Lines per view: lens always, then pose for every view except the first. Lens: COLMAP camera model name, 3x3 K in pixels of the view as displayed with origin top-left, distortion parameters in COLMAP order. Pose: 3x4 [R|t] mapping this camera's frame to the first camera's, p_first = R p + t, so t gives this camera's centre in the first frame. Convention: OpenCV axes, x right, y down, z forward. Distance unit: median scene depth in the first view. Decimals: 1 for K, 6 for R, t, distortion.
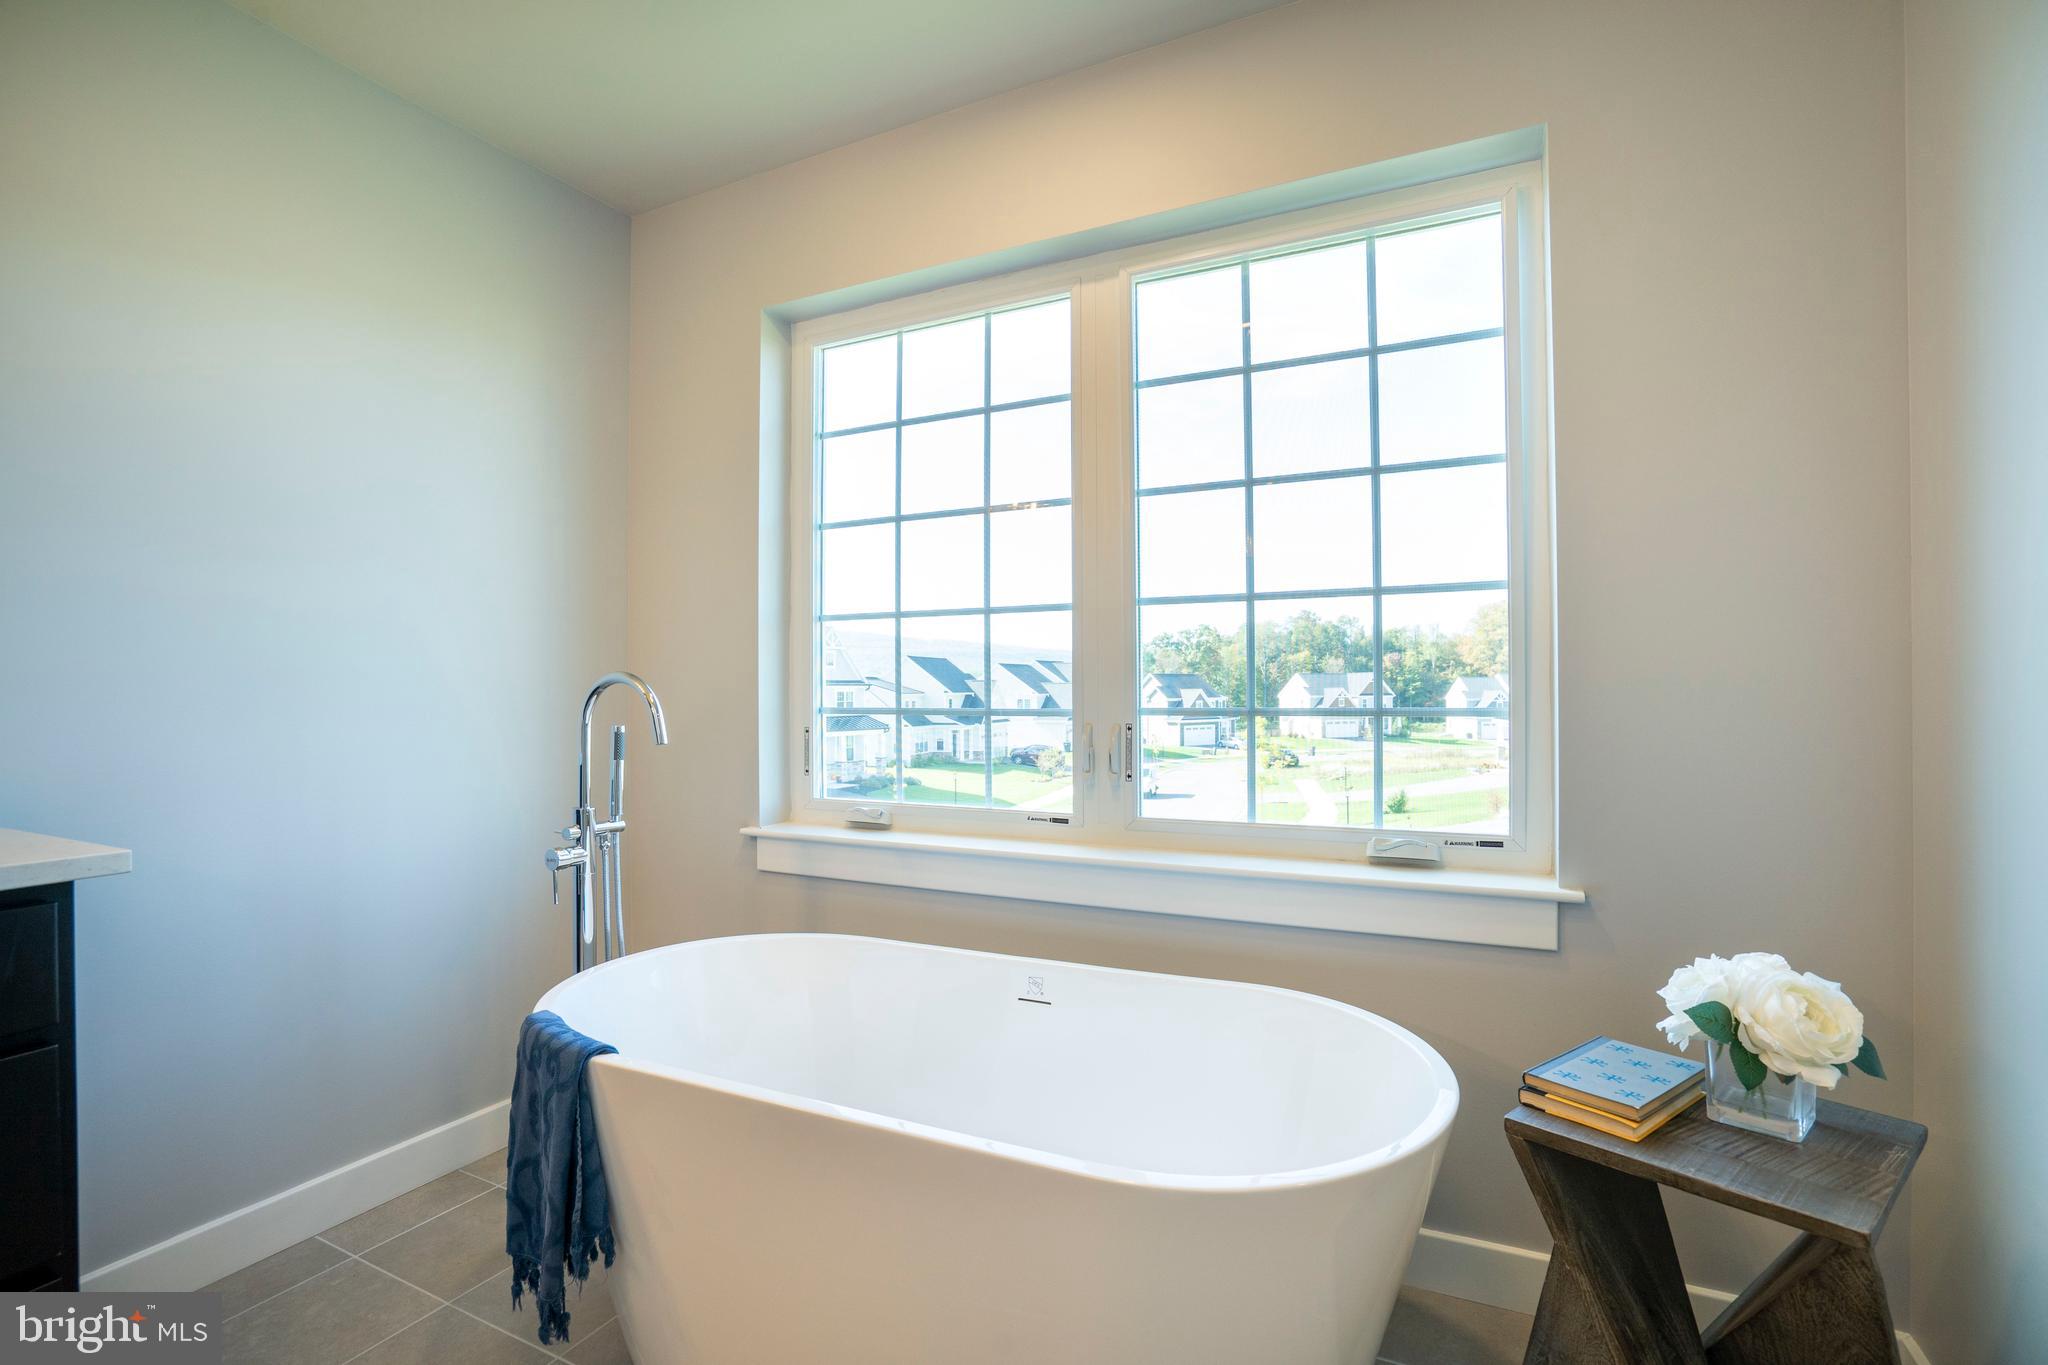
lens RADIAL K [[945.2, 0, 1020.0], [0, 945.2, 689.9], [0, 0, 1]] dist [-0.054366, 0.018352]
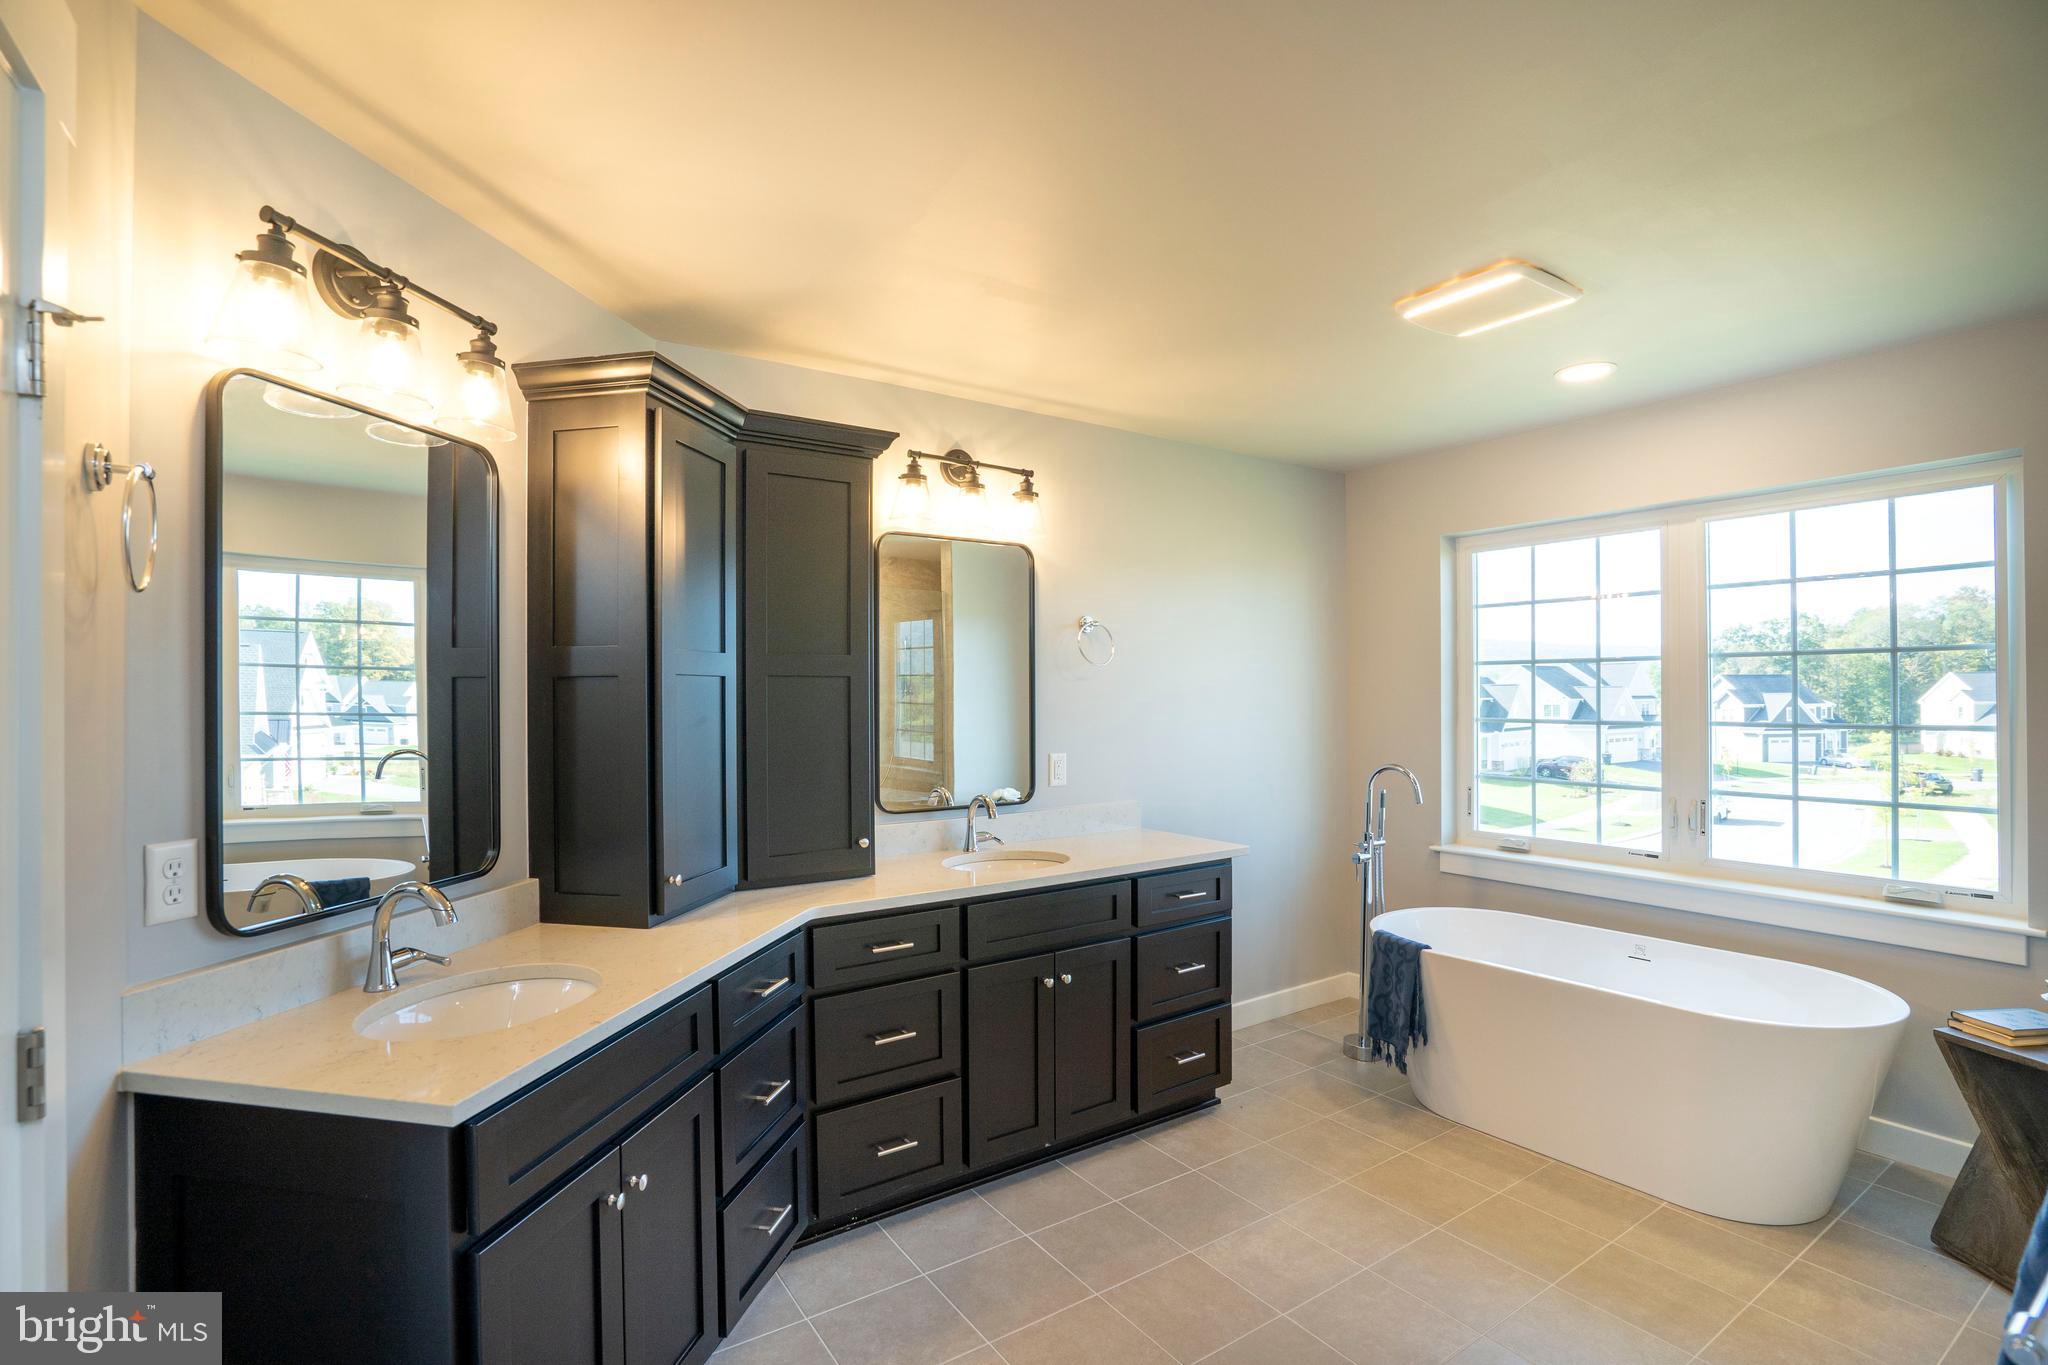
lens RADIAL K [[945.2, 0, 1018.3], [0, 945.2, 687.6], [0, 0, 1]] dist [-0.054366, 0.018352]
pose [[0.871094, -0.001269, -0.491115, -0.126463], [-0.000195, 0.999996, -0.002929, -0.146269], [0.491116, 0.002648, 0.871090, -0.914930]]
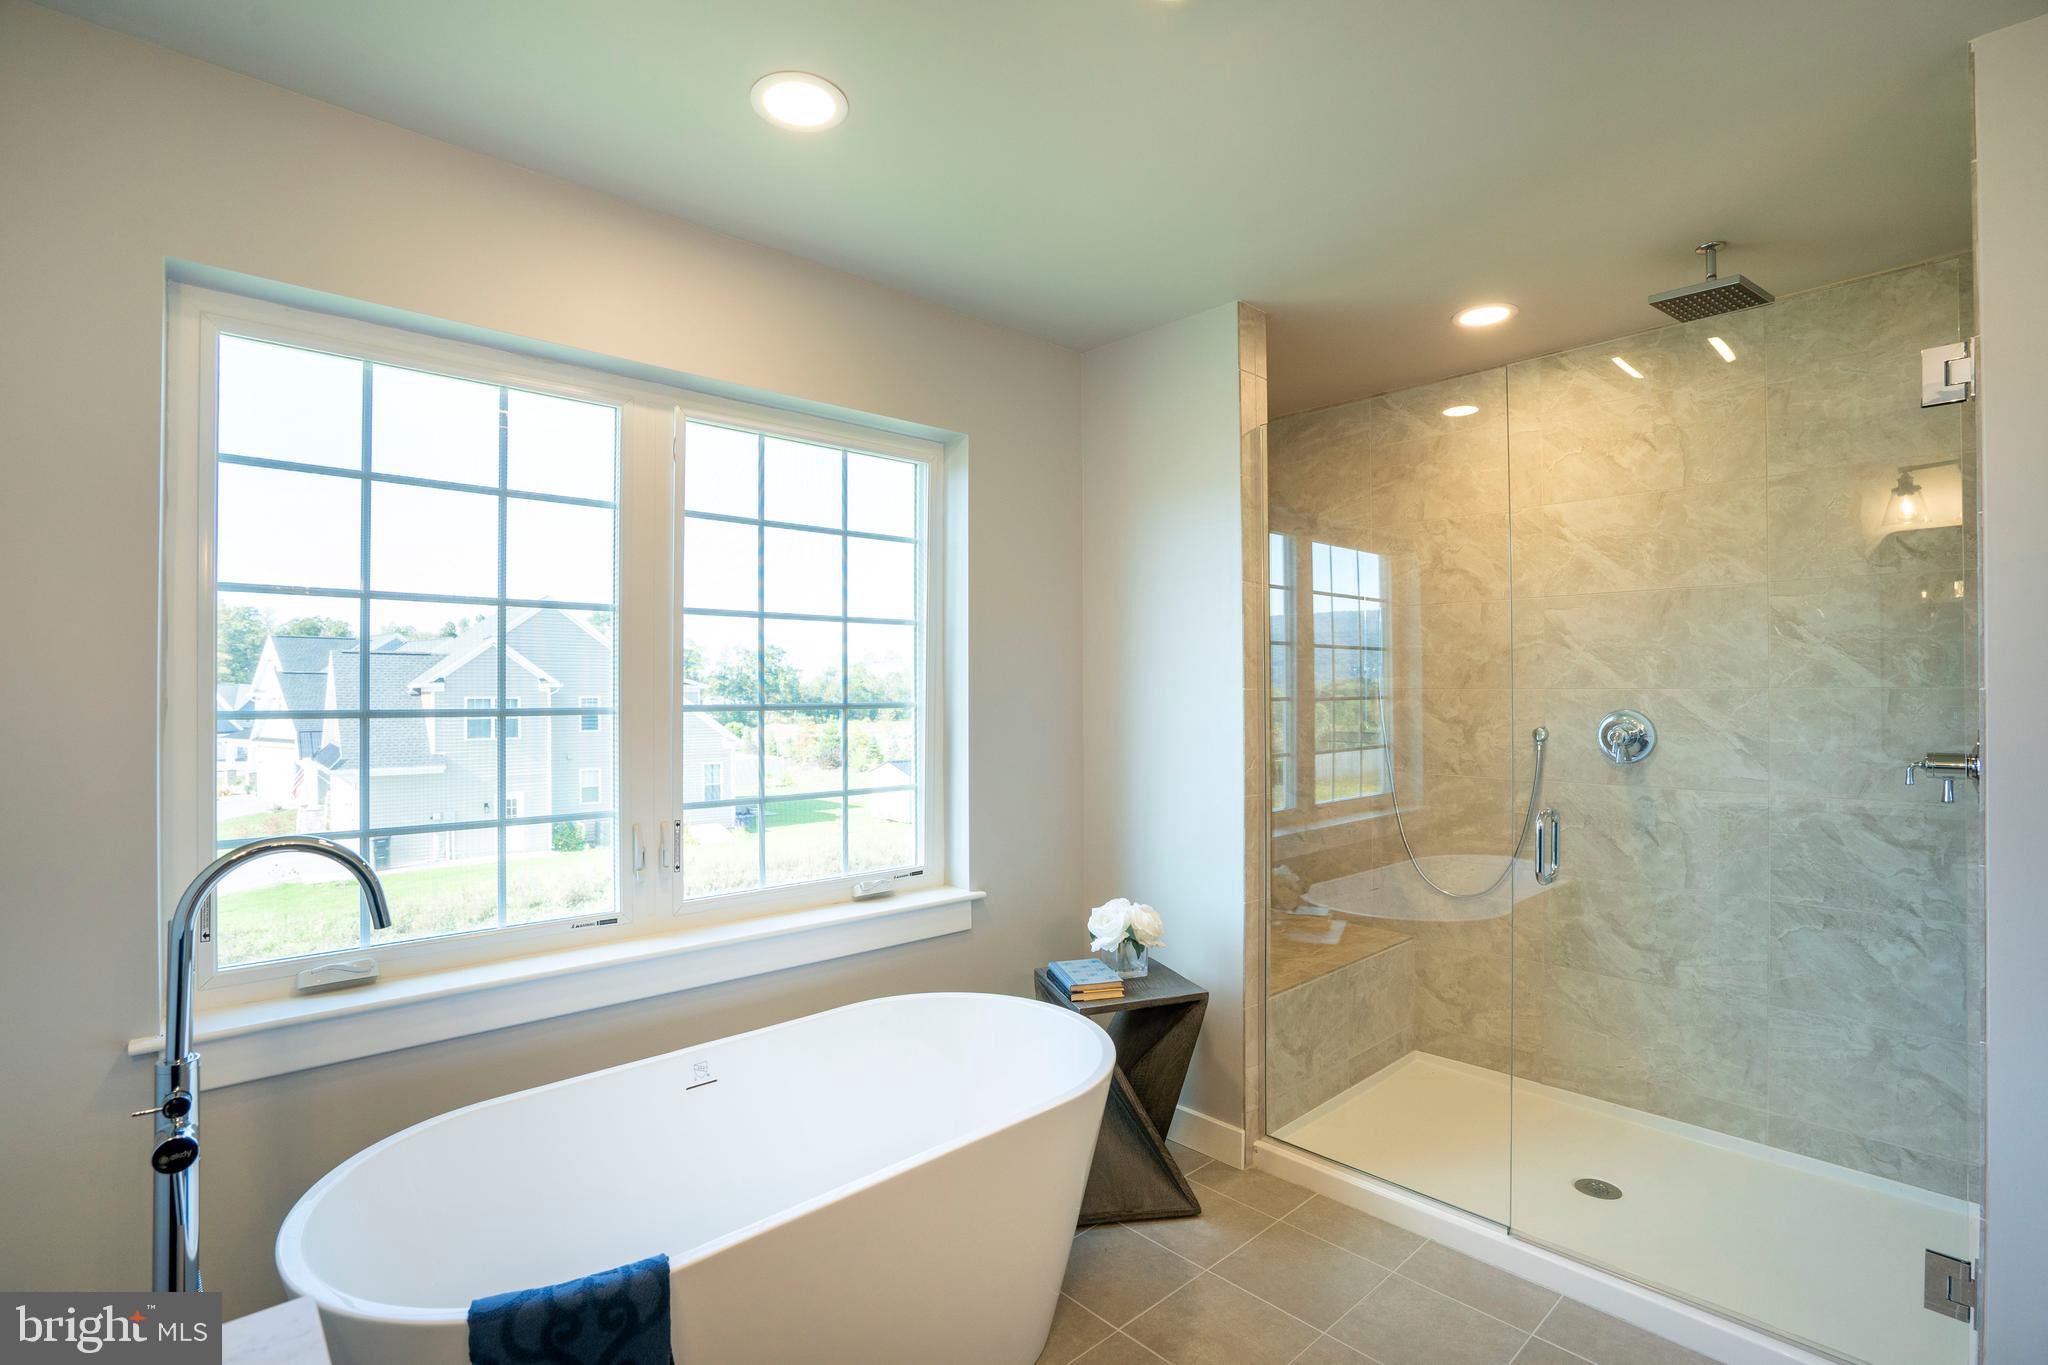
lens RADIAL K [[945.2, 0, 1027.6], [0, 945.2, 689.6], [0, 0, 1]] dist [-0.054366, 0.018352]
pose [[0.351987, 0.007029, 0.935978, -0.740697], [-0.001950, 0.999975, -0.006777, -0.106463], [-0.936003, 0.000560, 0.351992, 0.217775]]
